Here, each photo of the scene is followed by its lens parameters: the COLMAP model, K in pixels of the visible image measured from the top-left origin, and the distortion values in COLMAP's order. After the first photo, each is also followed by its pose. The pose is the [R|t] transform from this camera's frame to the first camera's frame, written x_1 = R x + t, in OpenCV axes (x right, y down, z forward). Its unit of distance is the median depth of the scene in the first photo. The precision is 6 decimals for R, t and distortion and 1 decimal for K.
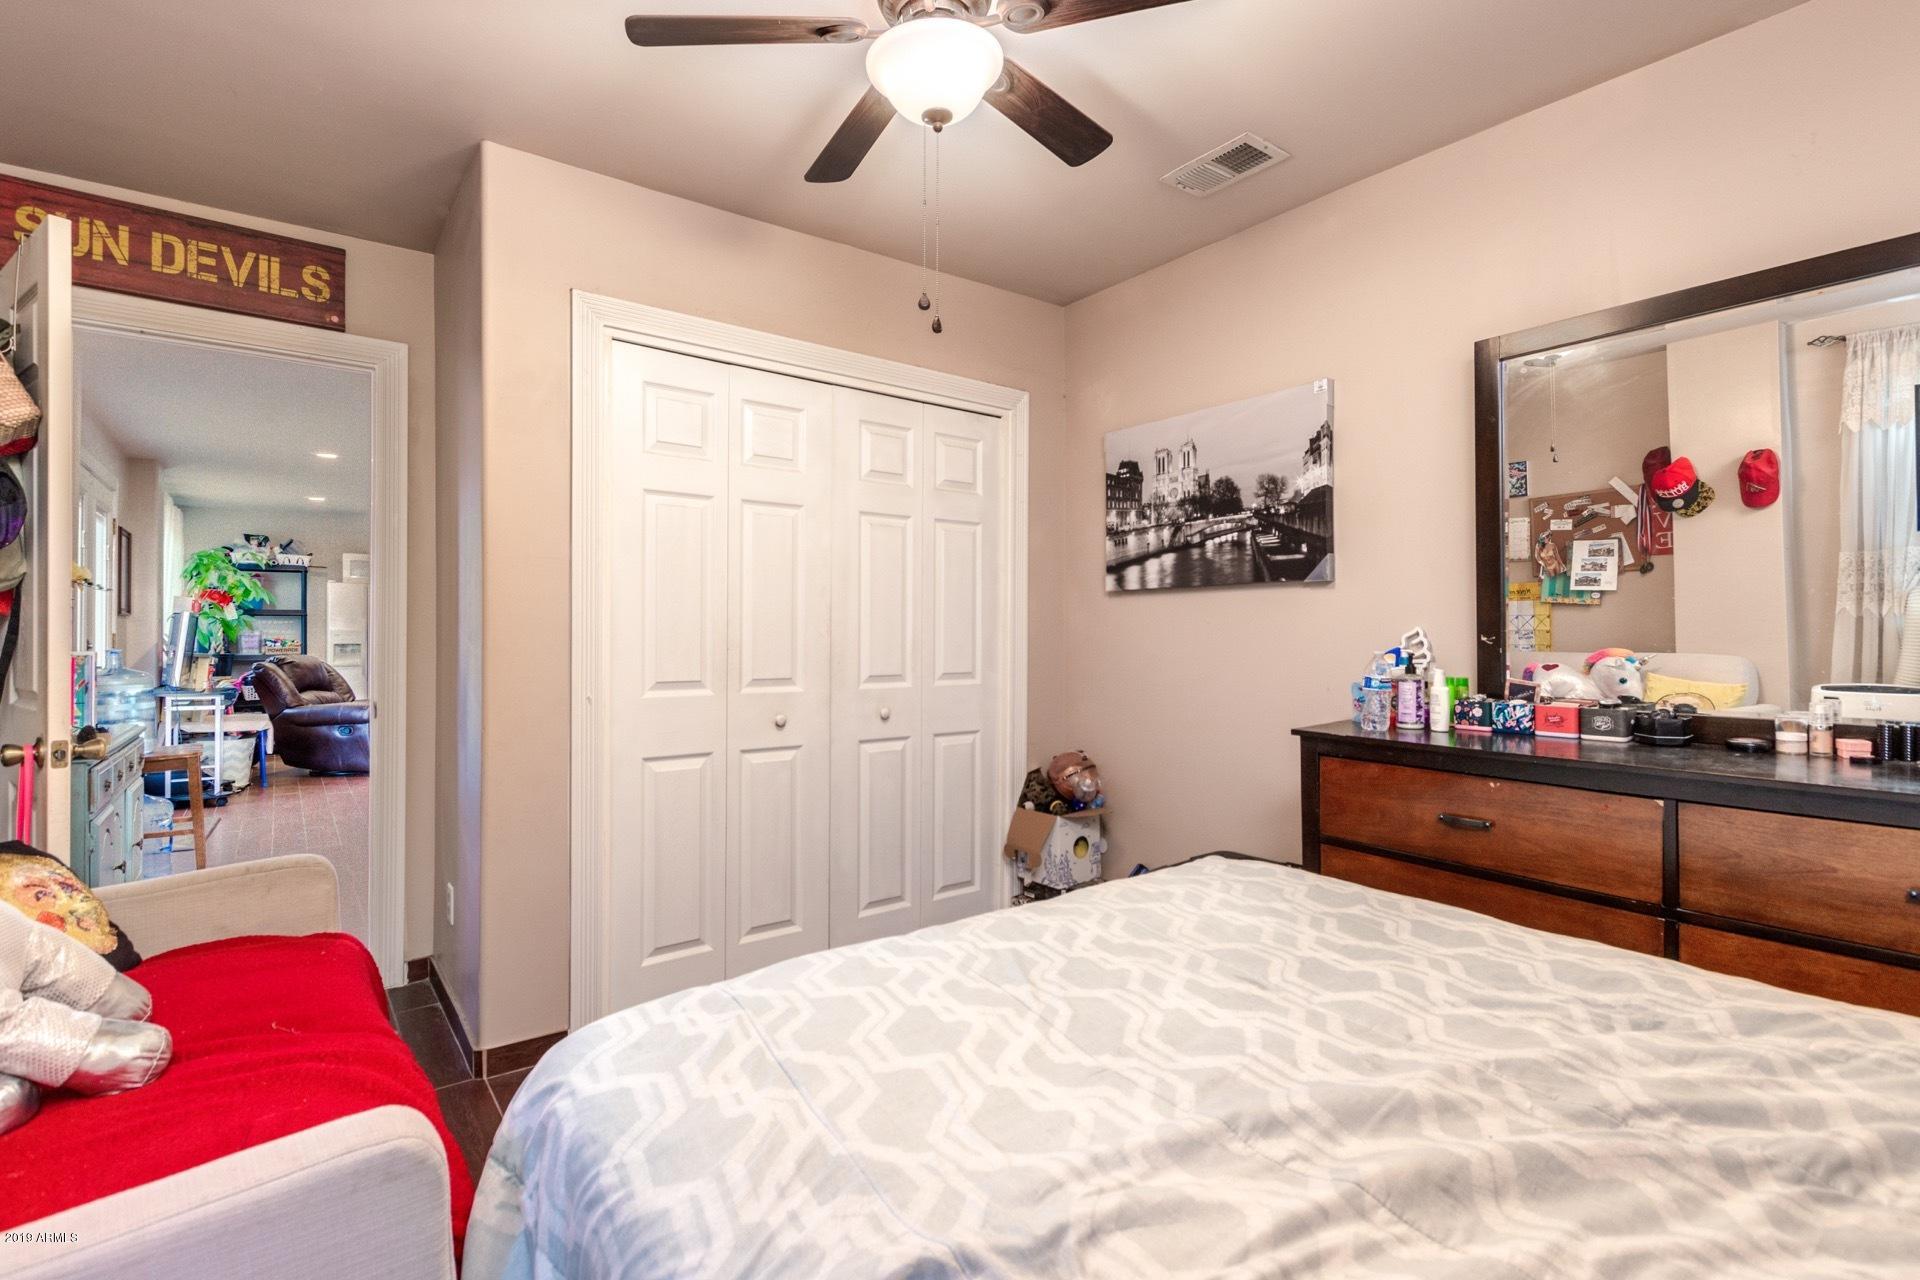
lens RADIAL K [[882.2, 0, 962.4], [0, 882.2, 637.3], [0, 0, 1]] dist [-0.002458, -0.000204]
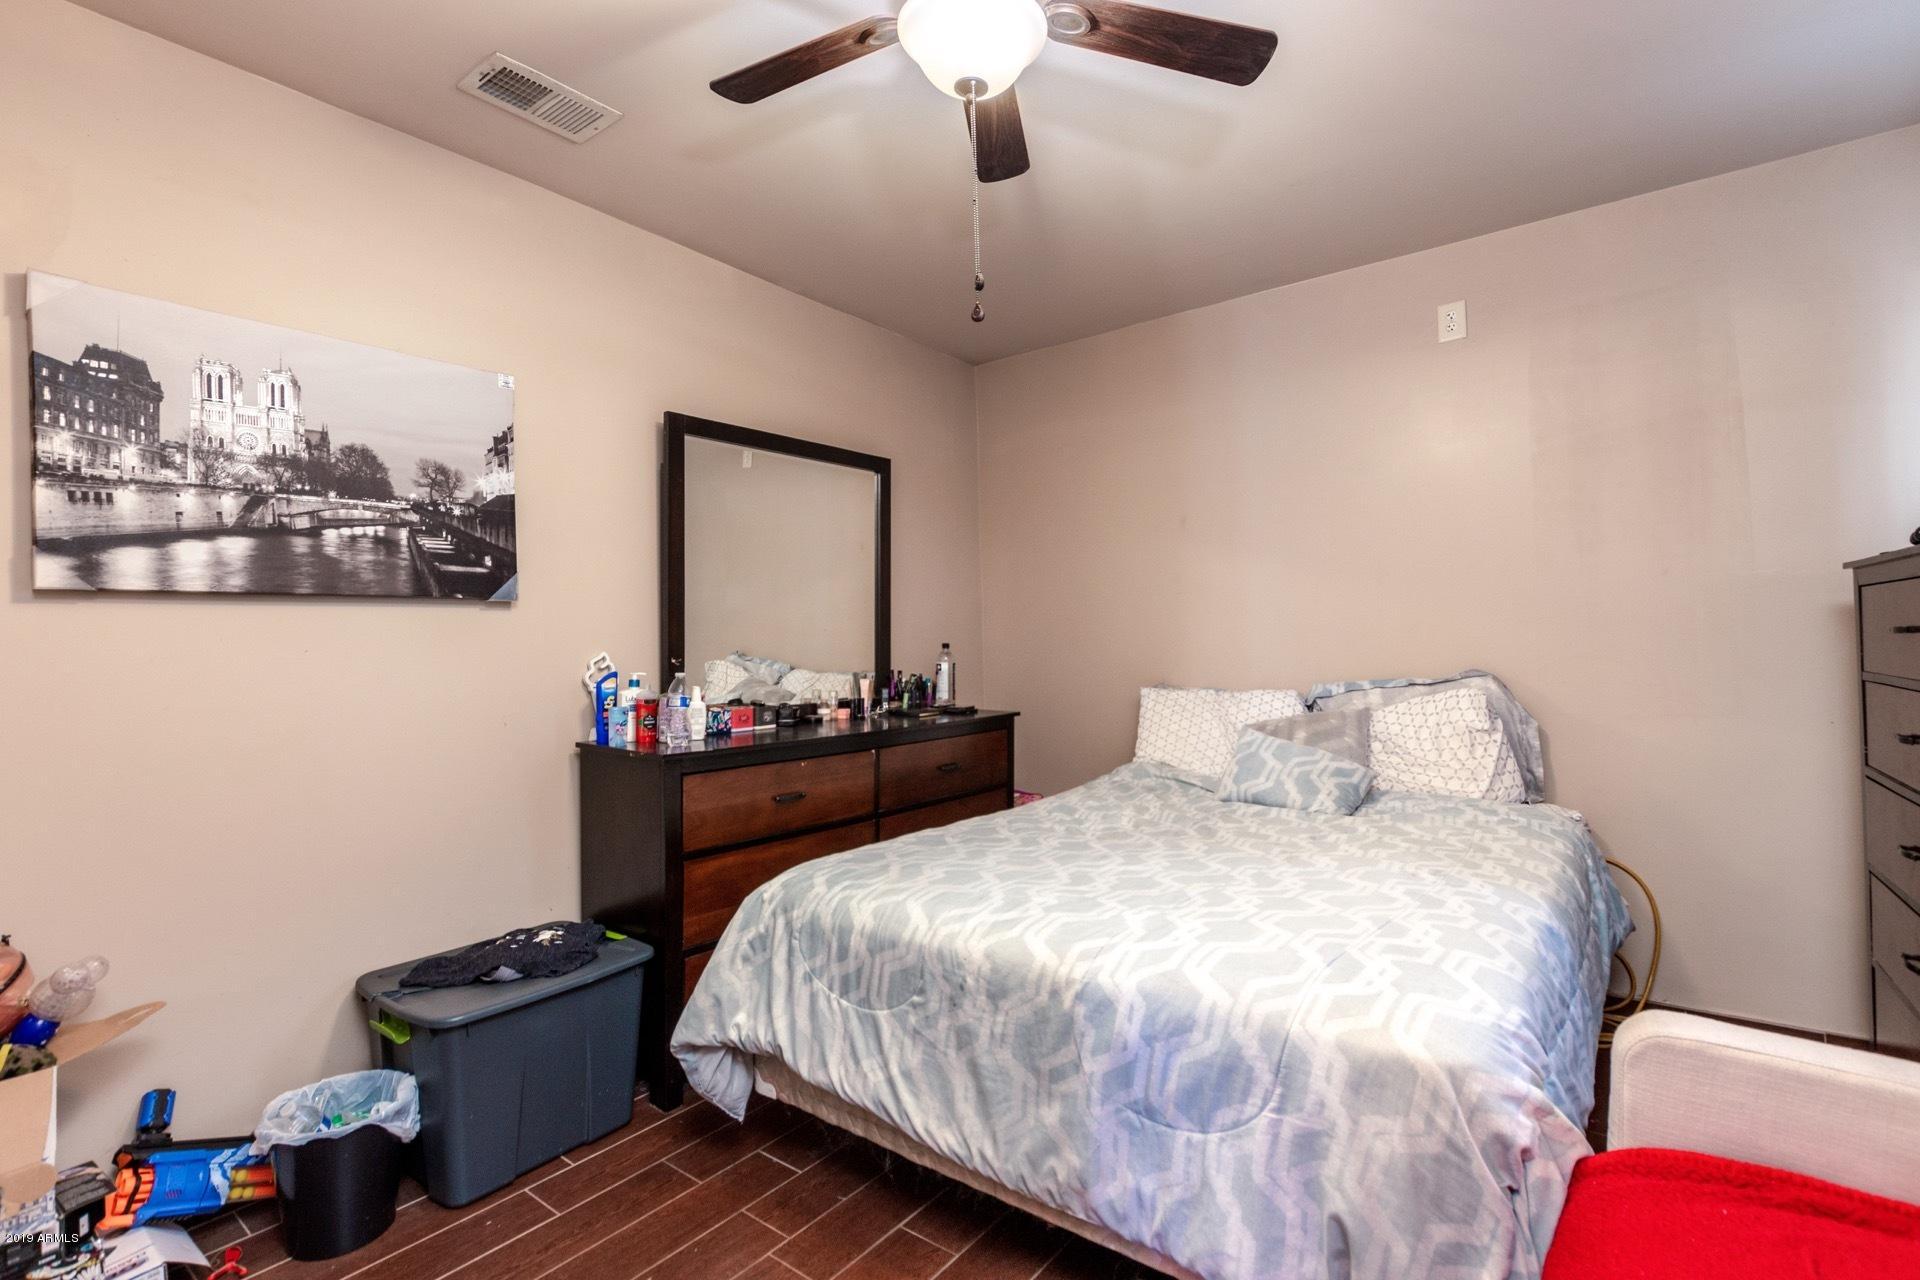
lens RADIAL K [[911.6, 0, 959.6], [0, 911.6, 636.9], [0, 0, 1]] dist [-0.000094, -0.000350]
pose [[-0.259320, 0.012651, 0.965709, -0.536094], [0.023743, 0.999696, -0.006720, -0.010201], [-0.965500, 0.021186, -0.259541, 0.724681]]
